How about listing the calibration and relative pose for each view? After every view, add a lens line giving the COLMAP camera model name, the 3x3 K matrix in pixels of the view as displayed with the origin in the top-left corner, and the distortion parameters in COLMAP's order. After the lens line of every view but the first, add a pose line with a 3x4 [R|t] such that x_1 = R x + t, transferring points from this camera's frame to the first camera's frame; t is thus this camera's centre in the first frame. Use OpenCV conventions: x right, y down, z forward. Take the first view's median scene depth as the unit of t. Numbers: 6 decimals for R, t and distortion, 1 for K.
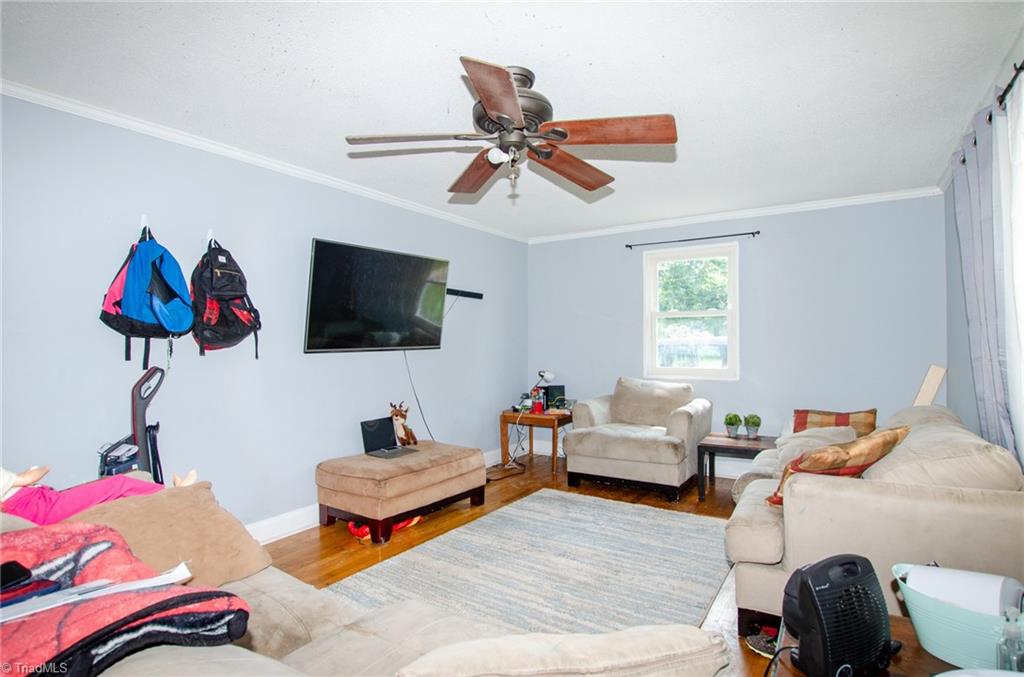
lens RADIAL K [[529.6, 0, 512.3], [0, 529.6, 339.0], [0, 0, 1]] dist [-0.002829, -0.000122]
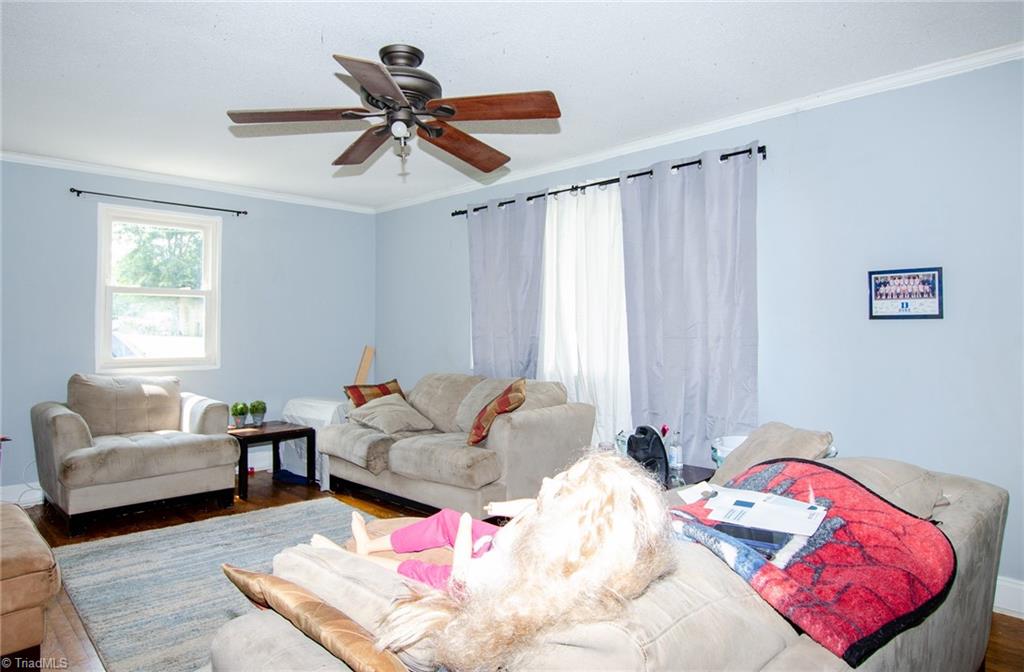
lens RADIAL K [[622.4, 0, 511.8], [0, 622.4, 334.2], [0, 0, 1]] dist [-0.001859, 0.000017]
pose [[0.241593, -0.000308, 0.970378, -0.550494], [-0.012611, 0.999914, 0.003457, 0.009128], [-0.970296, -0.013073, 0.241568, 0.272556]]
